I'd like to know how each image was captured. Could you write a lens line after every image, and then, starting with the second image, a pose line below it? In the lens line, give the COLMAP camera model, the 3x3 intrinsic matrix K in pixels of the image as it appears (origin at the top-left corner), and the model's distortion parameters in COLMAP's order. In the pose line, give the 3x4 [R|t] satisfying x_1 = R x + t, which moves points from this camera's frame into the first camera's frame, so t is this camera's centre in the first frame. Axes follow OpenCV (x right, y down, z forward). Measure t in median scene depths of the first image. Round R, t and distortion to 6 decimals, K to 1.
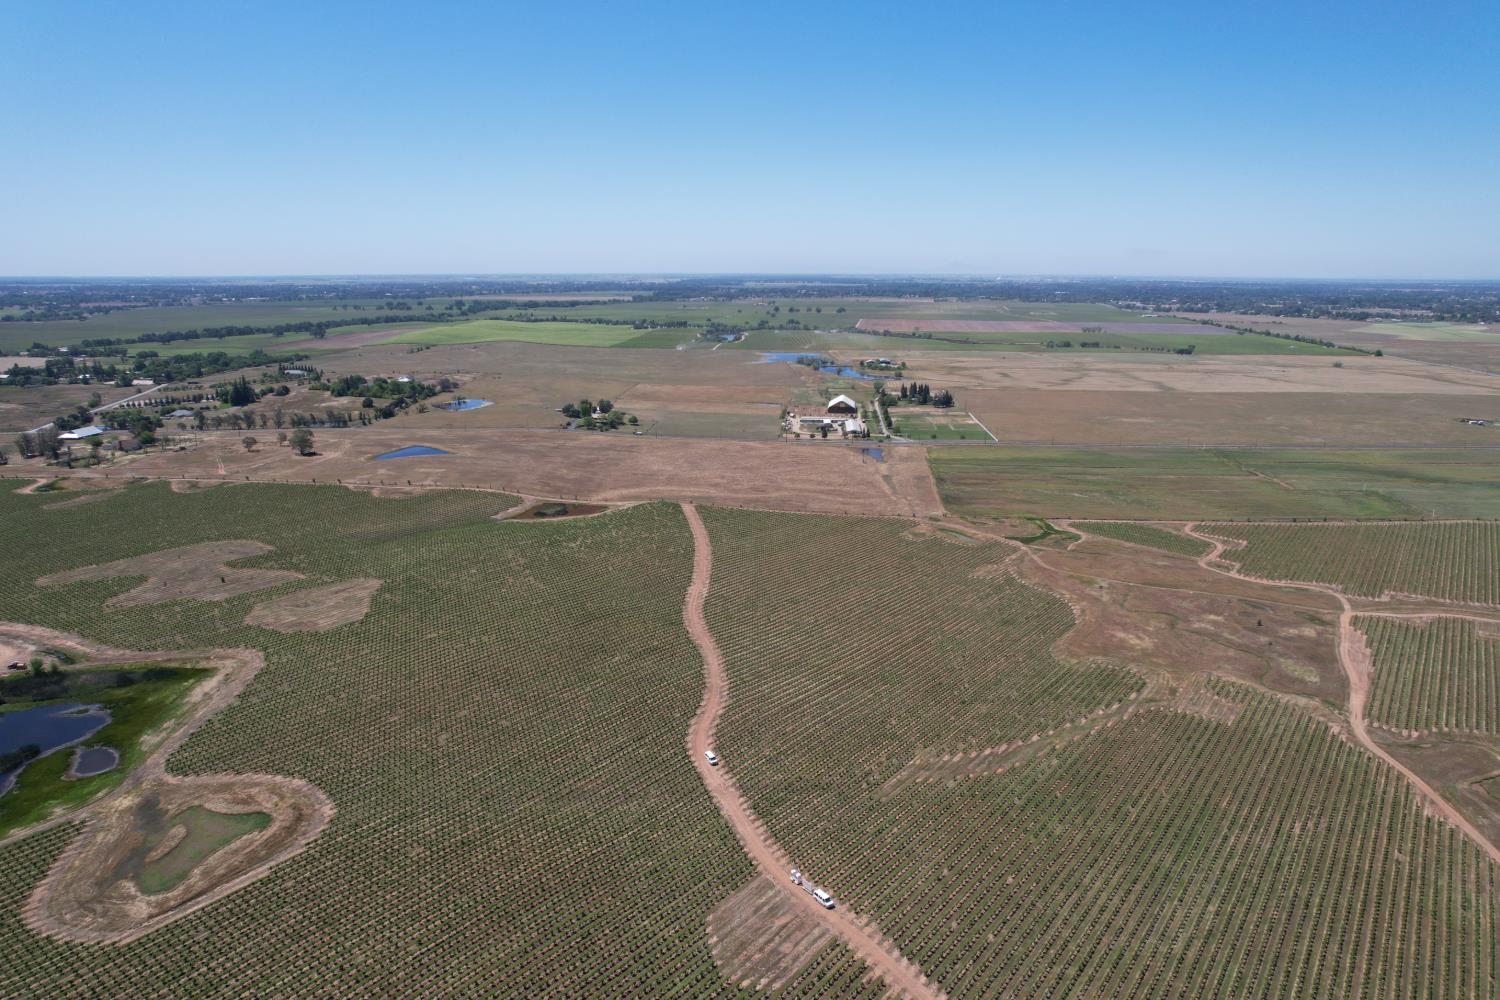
lens RADIAL K [[947.7, 0, 746.5], [0, 947.7, 508.2], [0, 0, 1]] dist [-0.081202, 0.076302]
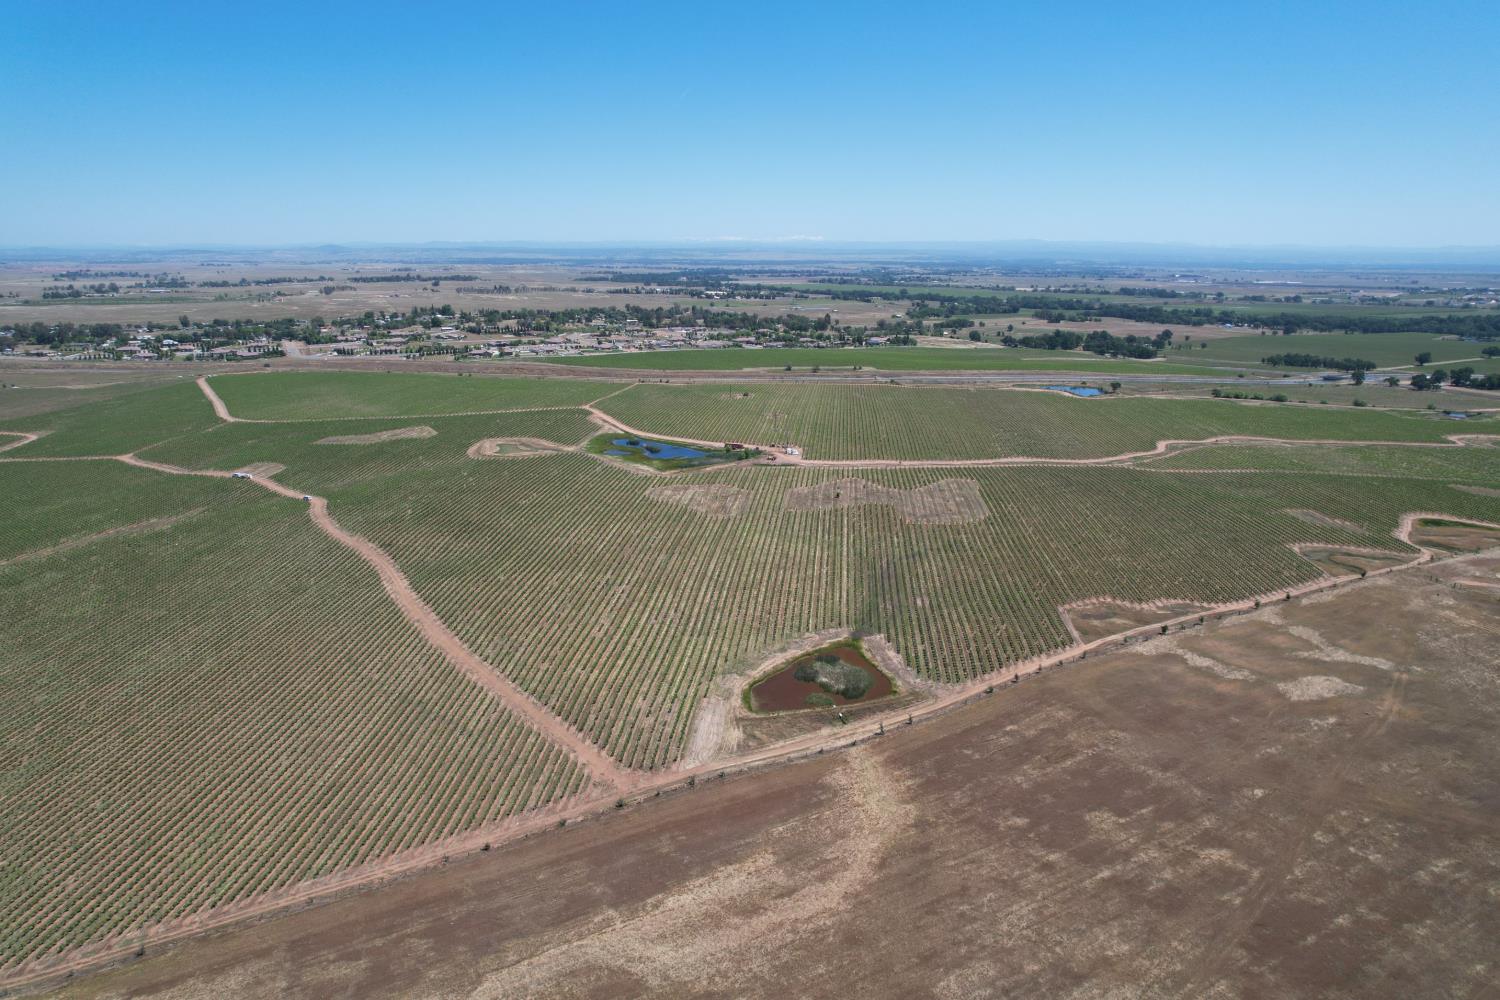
lens RADIAL K [[946.0, 0, 753.2], [0, 946.0, 507.3], [0, 0, 1]] dist [-0.076047, 0.066194]
pose [[-0.843925, 0.130578, -0.520327, 0.112409], [-0.148897, 0.874802, 0.461033, -0.430372], [0.515384, 0.466553, -0.718824, 1.828666]]
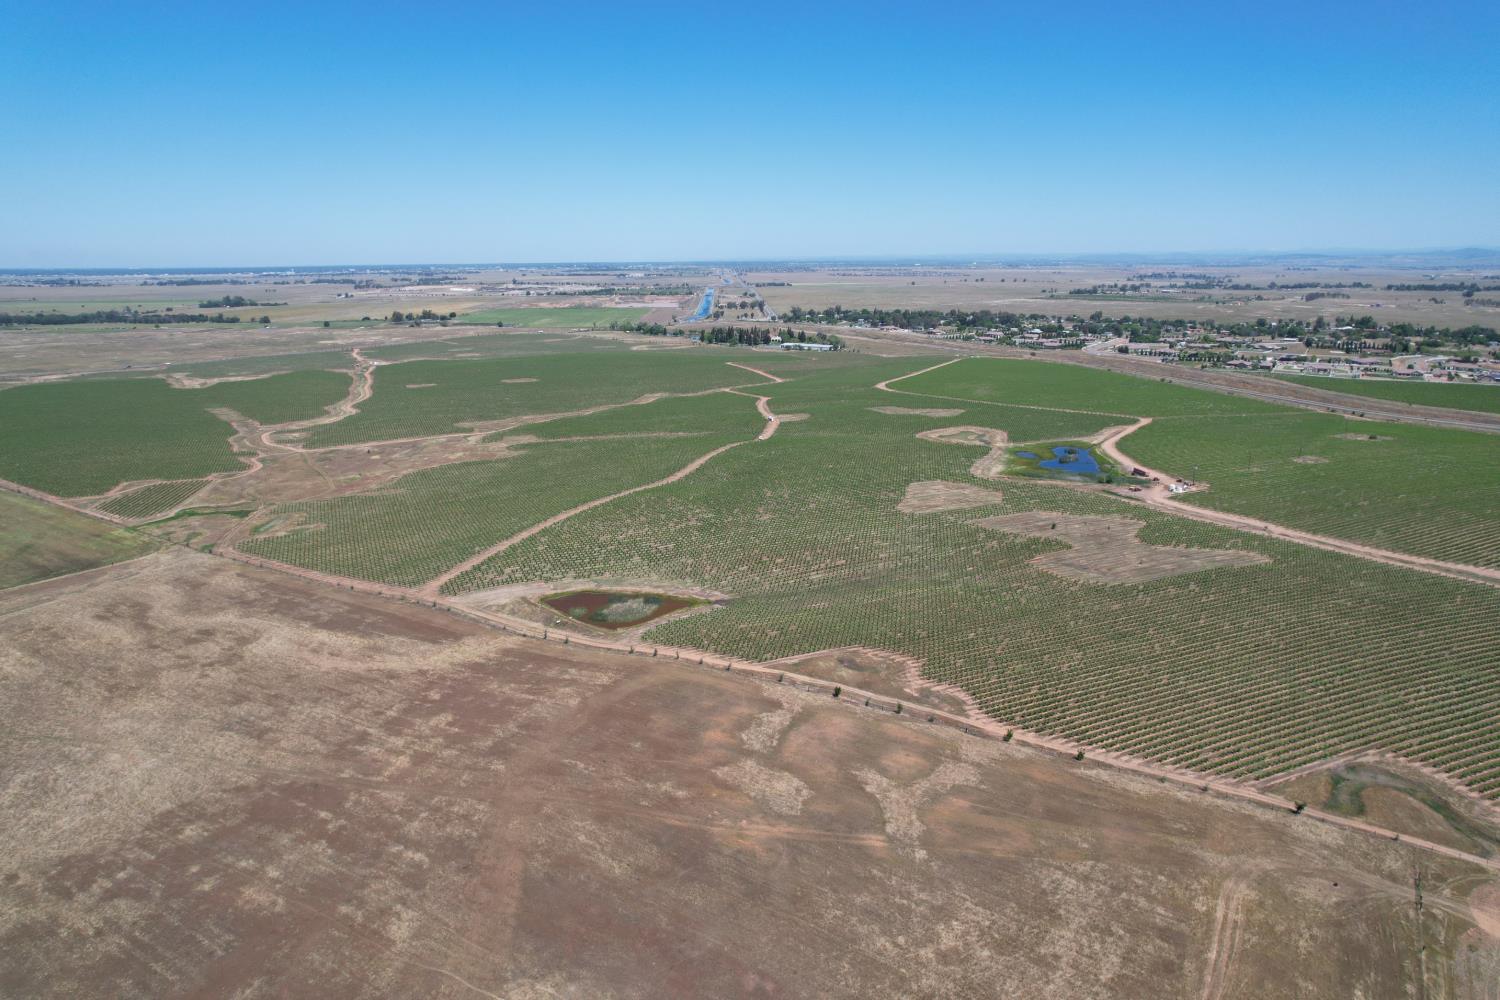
lens RADIAL K [[974.6, 0, 752.9], [0, 974.6, 495.3], [0, 0, 1]] dist [-0.074351, 0.062668]
pose [[-0.881152, -0.117098, 0.458105, -0.770692], [0.120156, 0.881591, 0.456465, -0.464558], [-0.457312, 0.457259, -0.762745, 1.963708]]
